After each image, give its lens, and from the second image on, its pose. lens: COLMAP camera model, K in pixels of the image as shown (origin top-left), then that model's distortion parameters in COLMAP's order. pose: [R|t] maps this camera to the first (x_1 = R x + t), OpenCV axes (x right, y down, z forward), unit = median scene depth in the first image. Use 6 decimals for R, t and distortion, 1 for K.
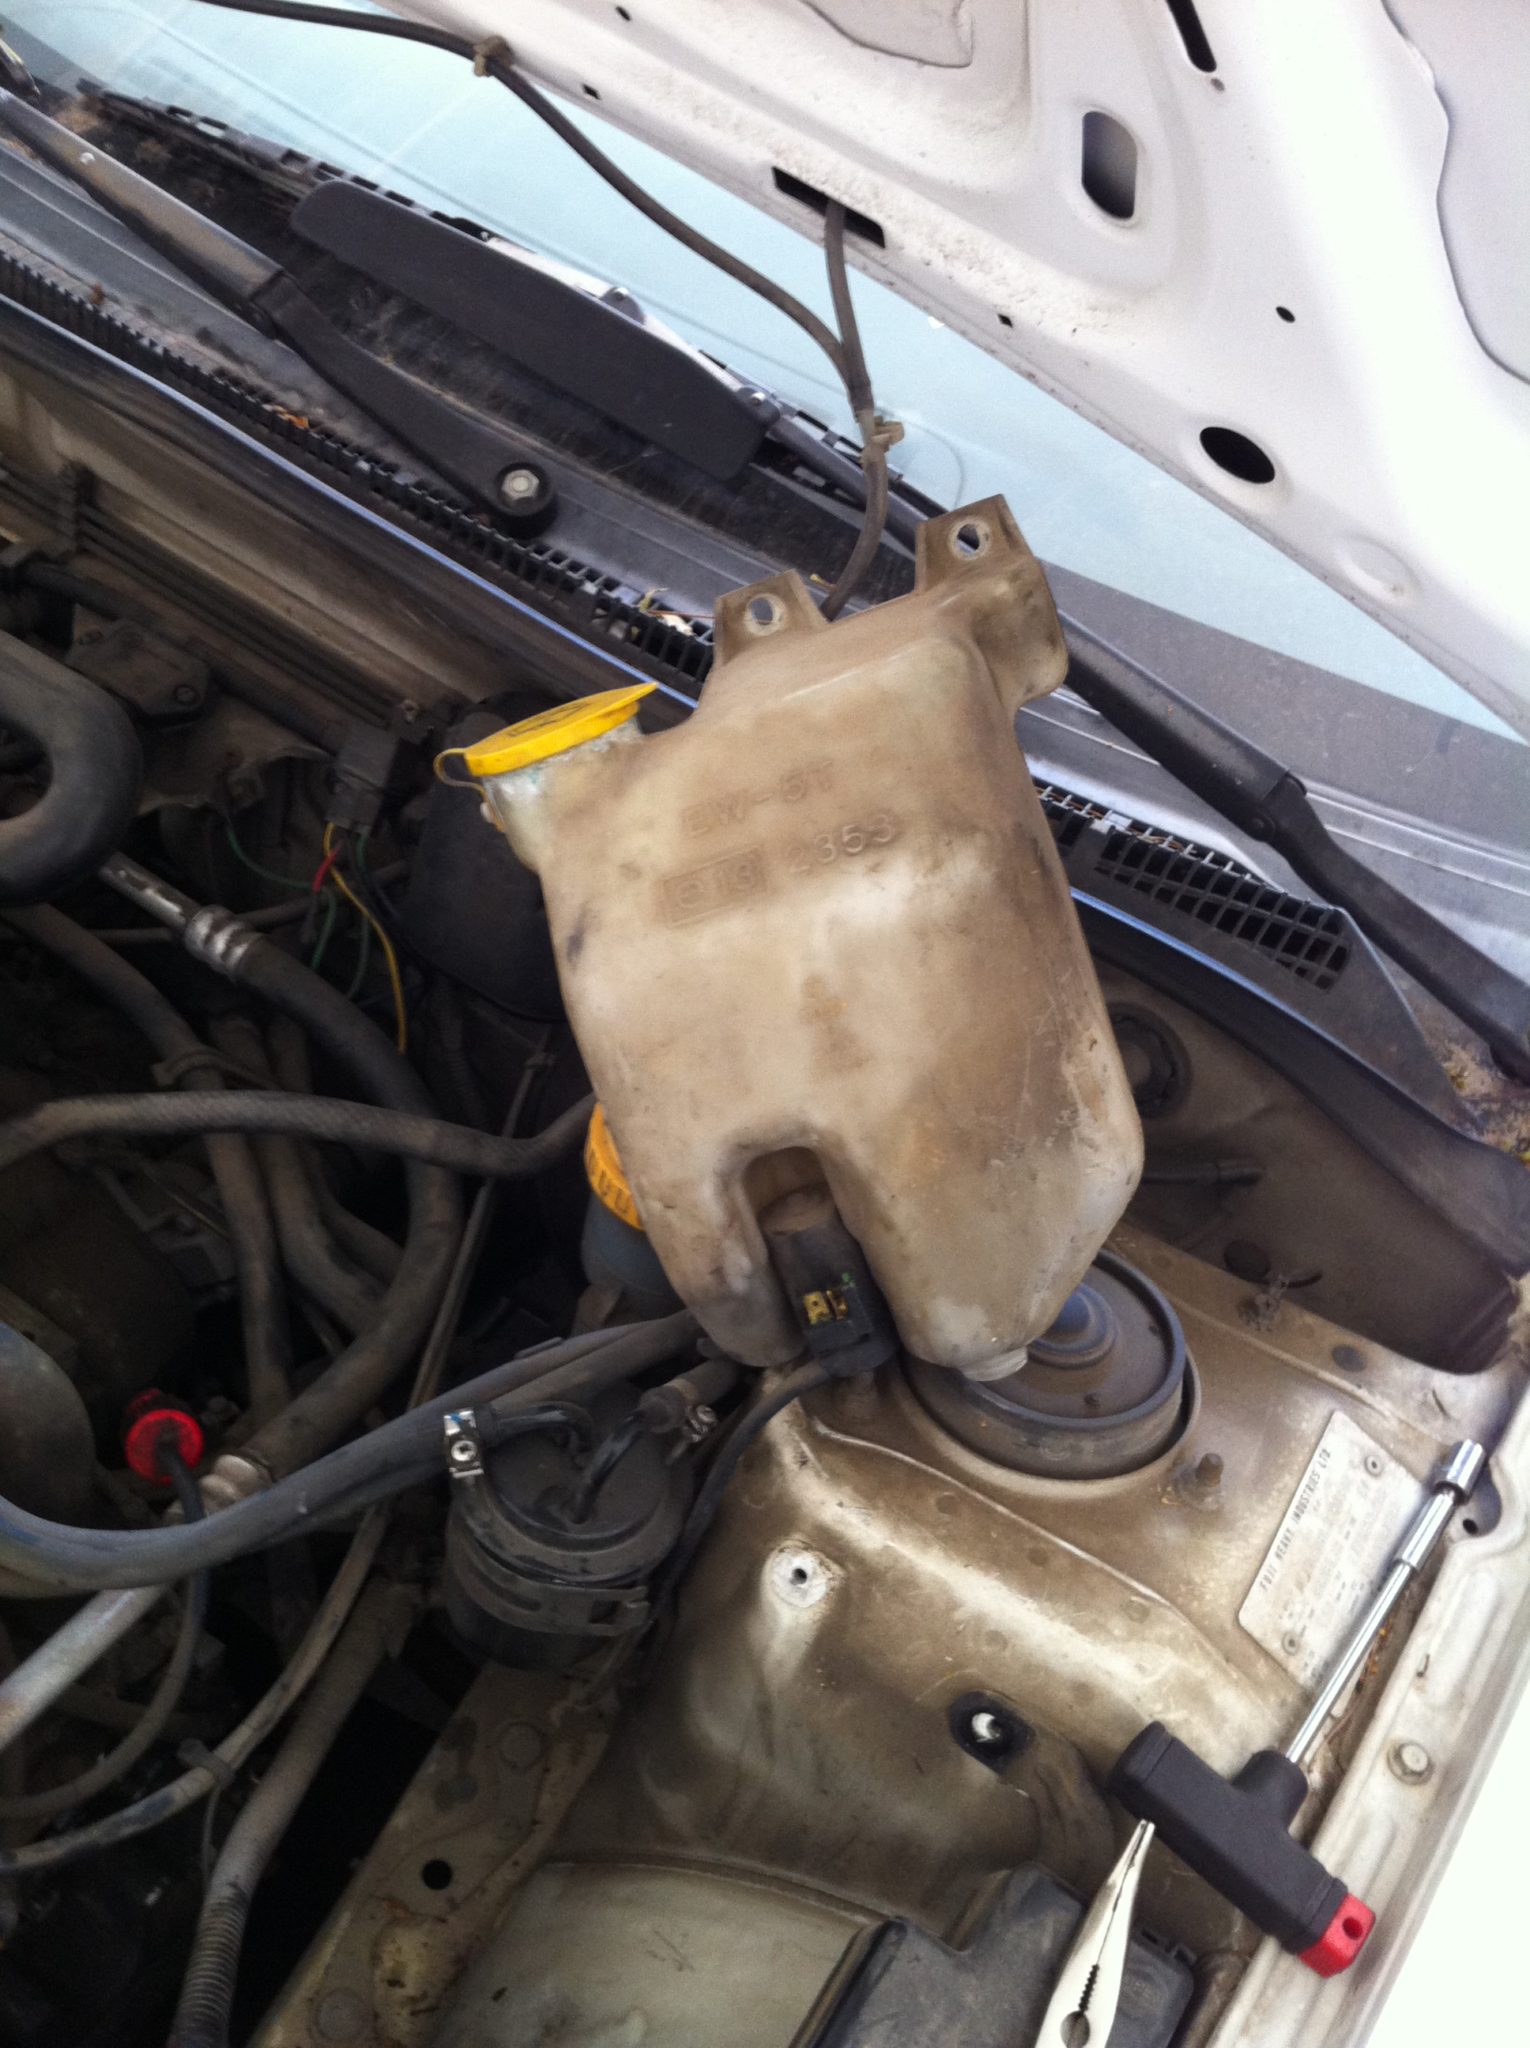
lens RADIAL K [[2071.4, 0, 765.0], [0, 2071.4, 1024.0], [0, 0, 1]] dist [0.093913, -0.450493]
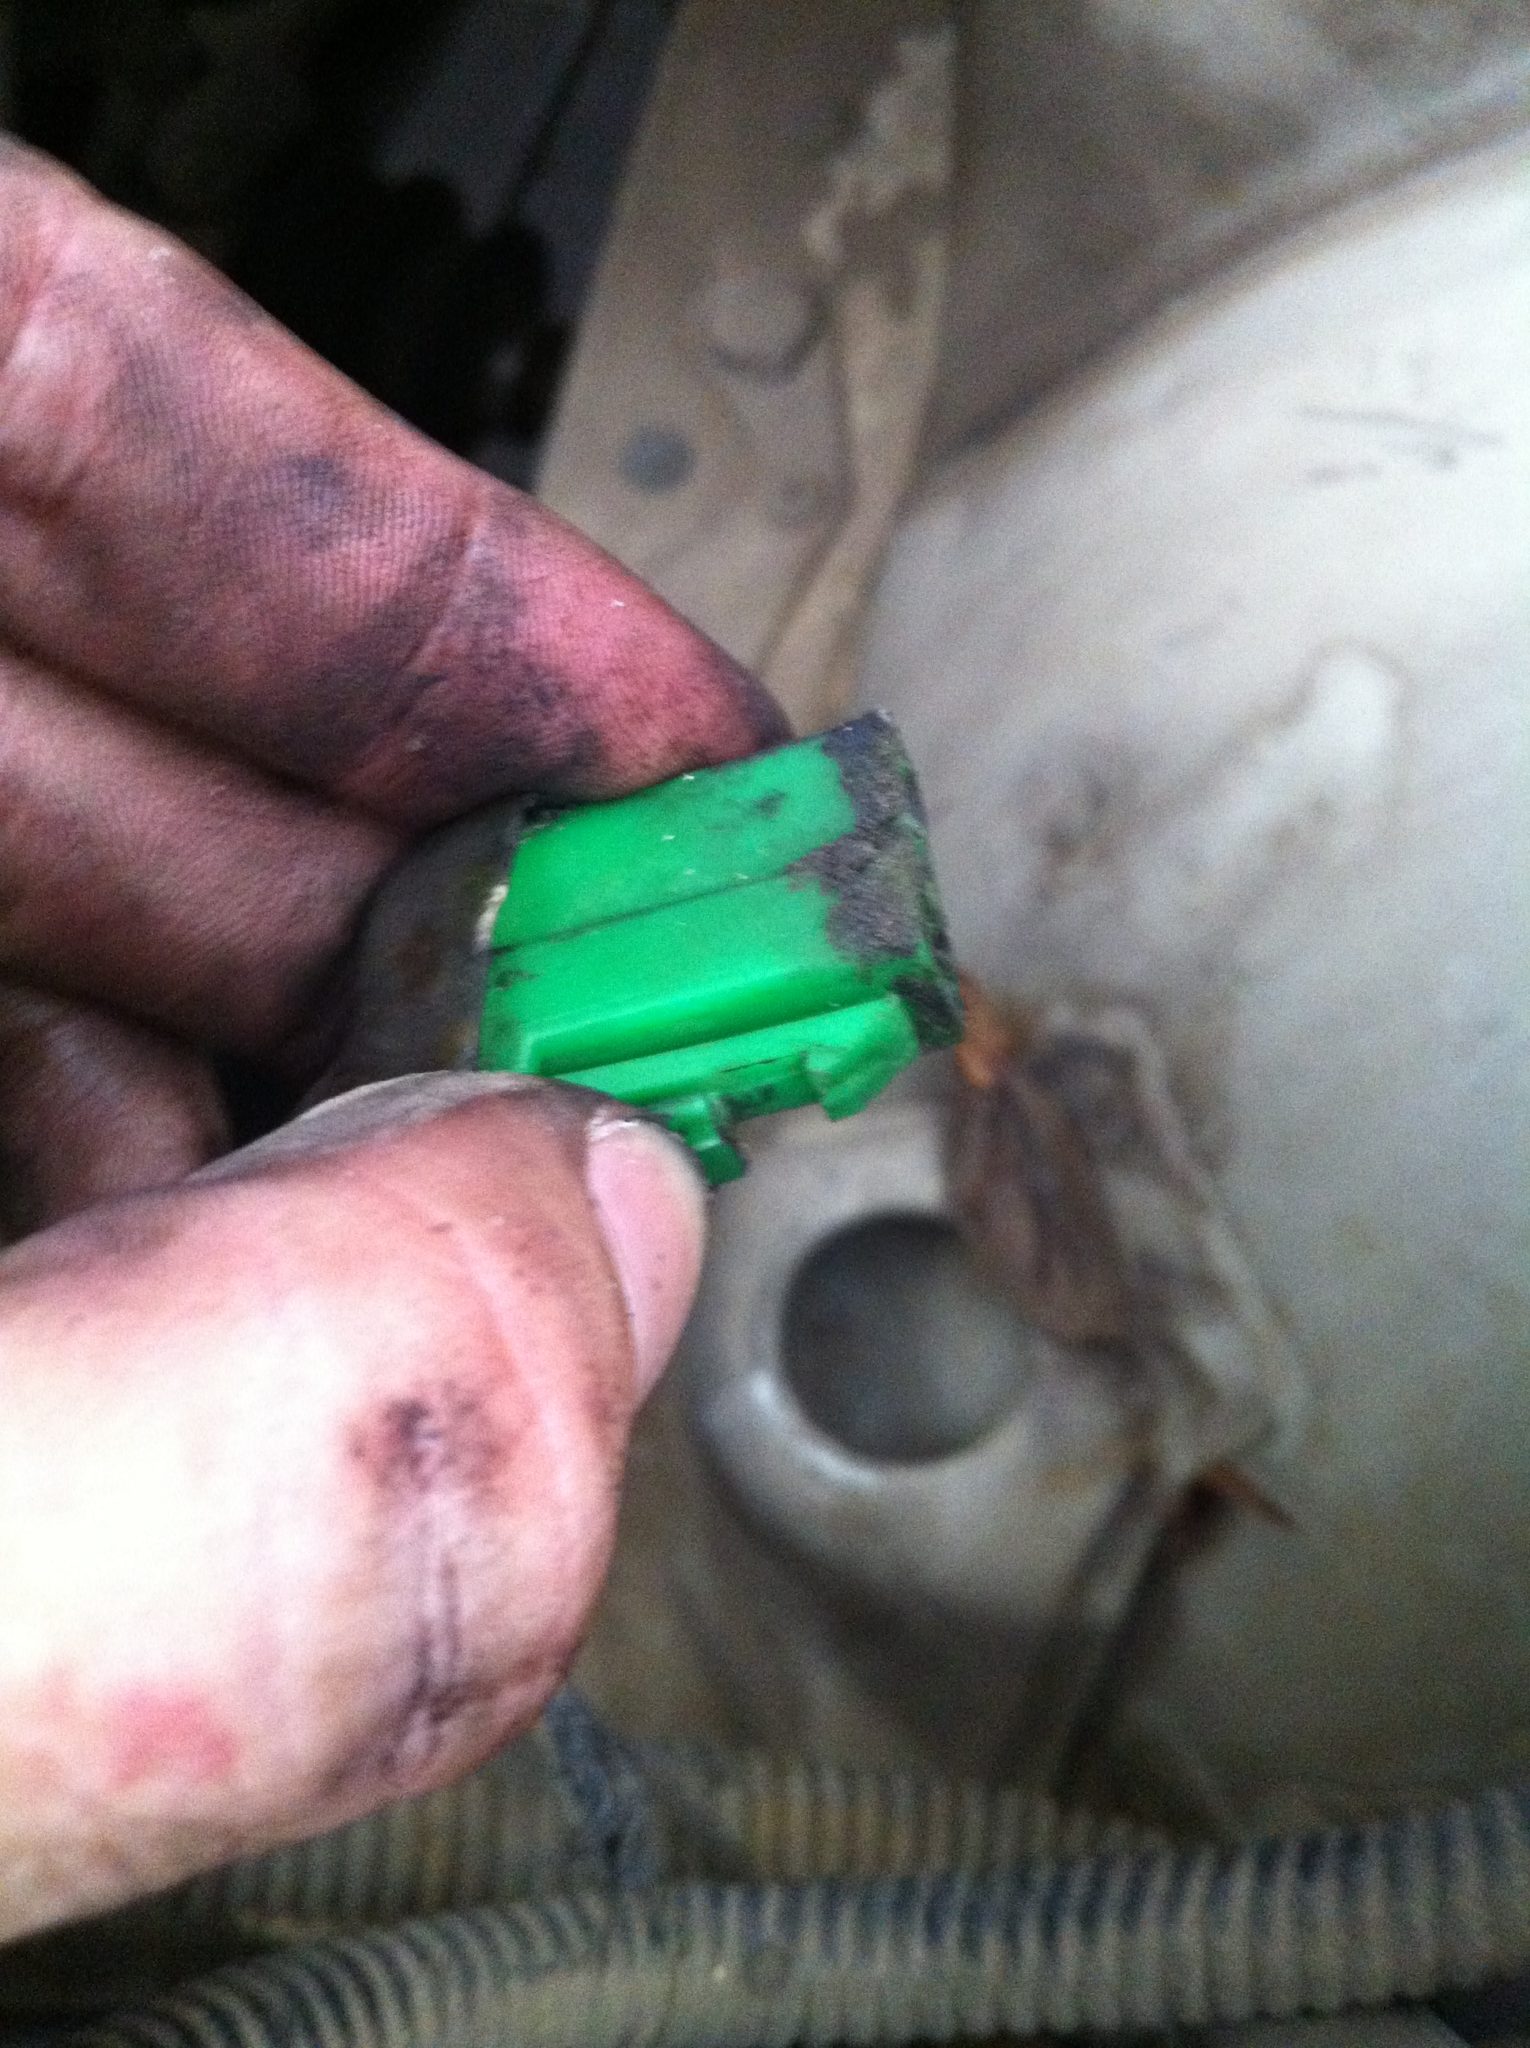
lens RADIAL K [[2071.4, 0, 765.0], [0, 2071.4, 1024.0], [0, 0, 1]] dist [0.093913, -0.450493]
pose [[0.929353, -0.308372, -0.203002, -0.085411], [0.363940, 0.857627, 0.363350, 0.352328], [0.062053, -0.411561, 0.909267, 0.644561]]
